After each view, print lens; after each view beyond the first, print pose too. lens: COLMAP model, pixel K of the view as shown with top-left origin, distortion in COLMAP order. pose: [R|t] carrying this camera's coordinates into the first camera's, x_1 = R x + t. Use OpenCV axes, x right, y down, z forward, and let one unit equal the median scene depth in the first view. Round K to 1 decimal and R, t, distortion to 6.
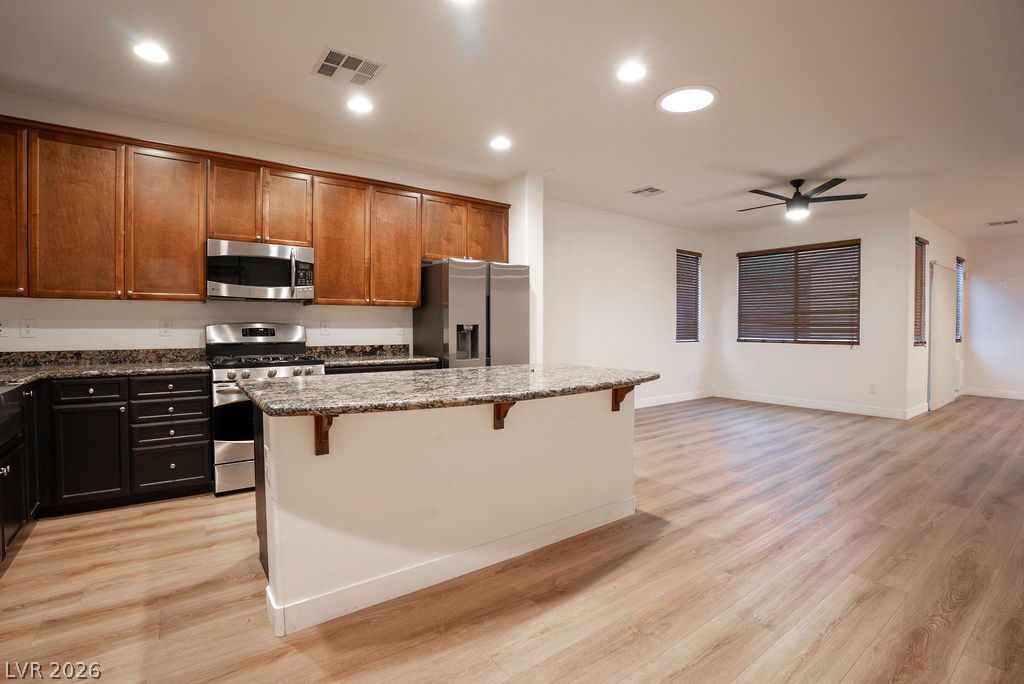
lens RADIAL K [[474.2, 0, 510.9], [0, 474.2, 339.6], [0, 0, 1]] dist [-0.073039, 0.017829]
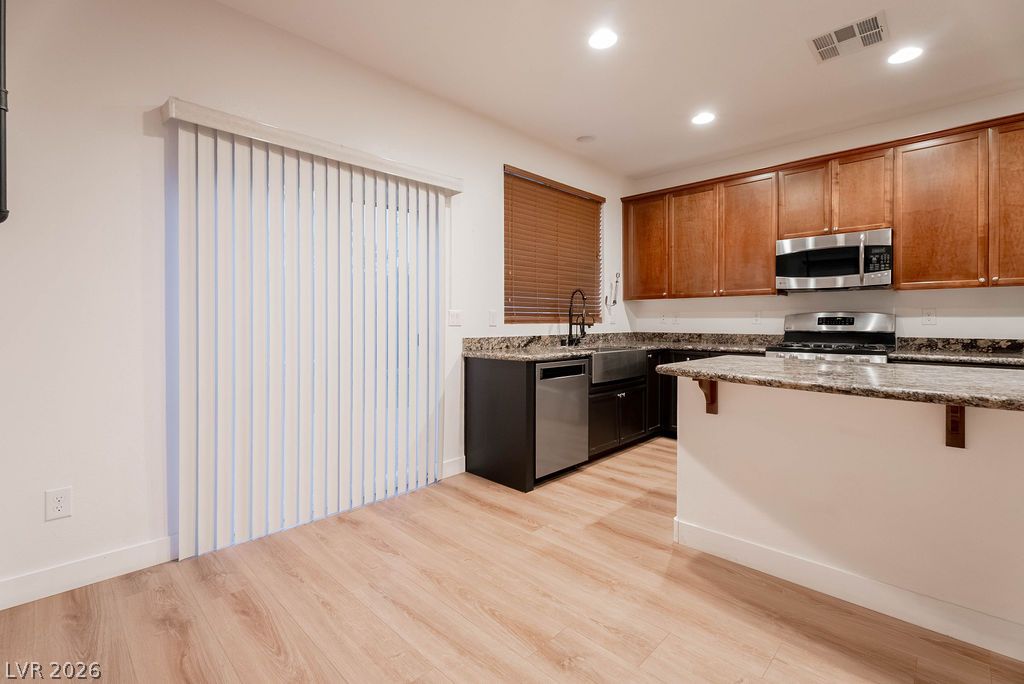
lens RADIAL K [[459.0, 0, 510.5], [0, 459.0, 323.7], [0, 0, 1]] dist [0.002454, -0.000459]
pose [[0.159403, 0.000172, -0.987214, 0.314423], [-0.026236, 0.999648, -0.004062, 0.011658], [0.986865, 0.026548, 0.159351, 0.120059]]
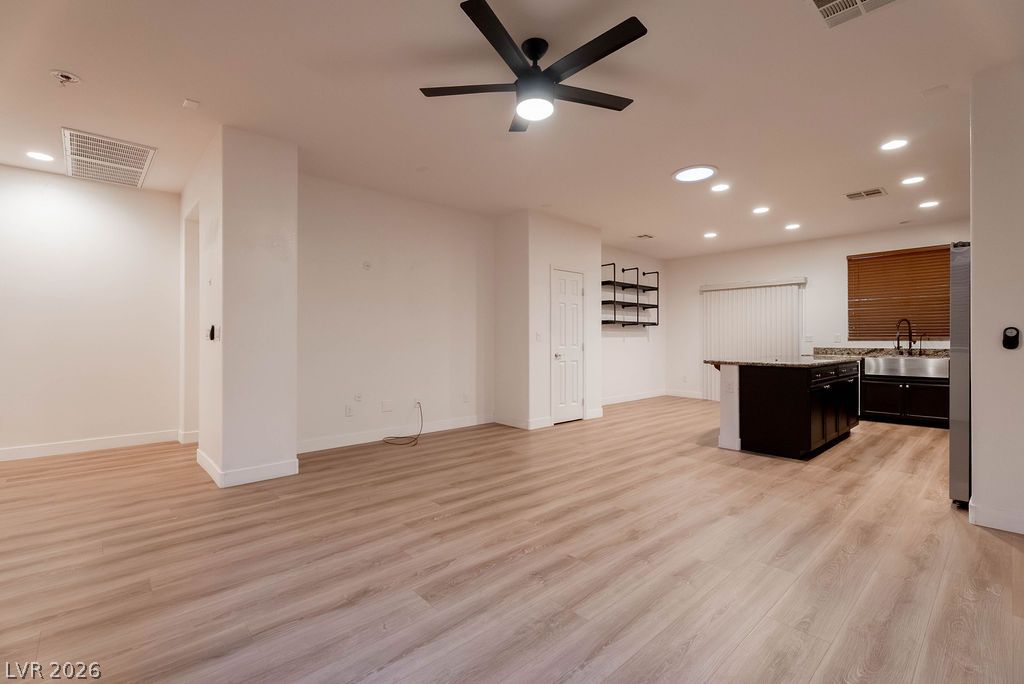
lens RADIAL K [[457.4, 0, 510.9], [0, 457.4, 339.5], [0, 0, 1]] dist [0.000585, 0.000110]
pose [[-0.994107, -0.003856, -0.108334, 0.839259], [-0.006712, 0.999639, 0.026011, -0.032874], [0.108195, 0.026585, -0.993774, 1.802104]]
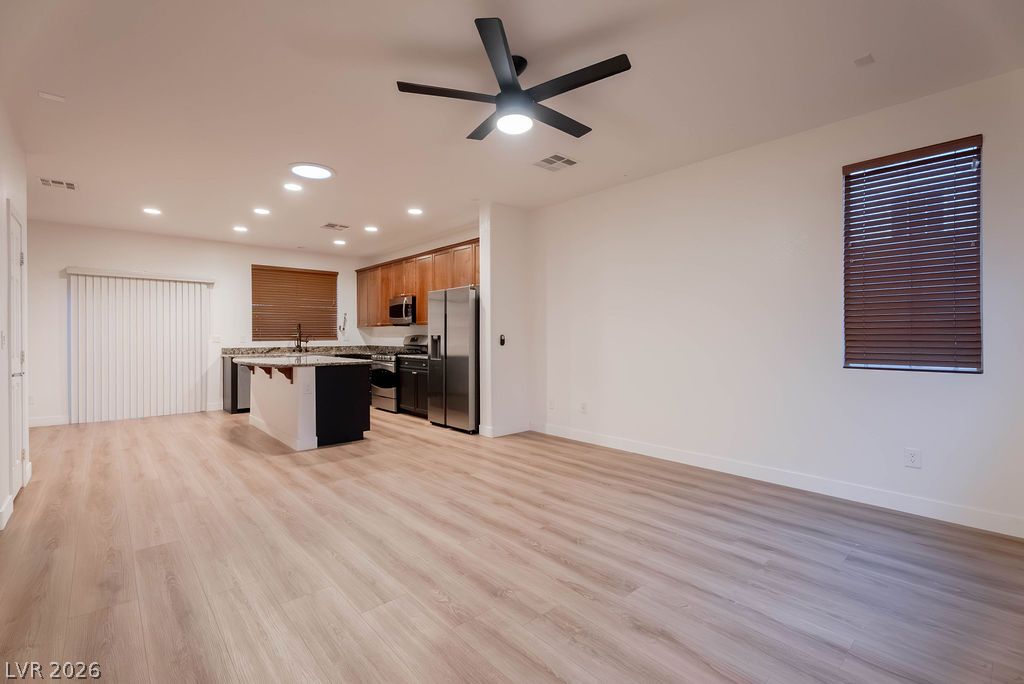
lens RADIAL K [[456.1, 0, 511.3], [0, 456.1, 334.9], [0, 0, 1]] dist [-0.000467, -0.000324]
pose [[0.095584, -0.007161, -0.995396, 1.373437], [-0.024302, 0.999659, -0.009525, -0.025918], [0.995125, 0.025100, 0.095377, 1.130265]]
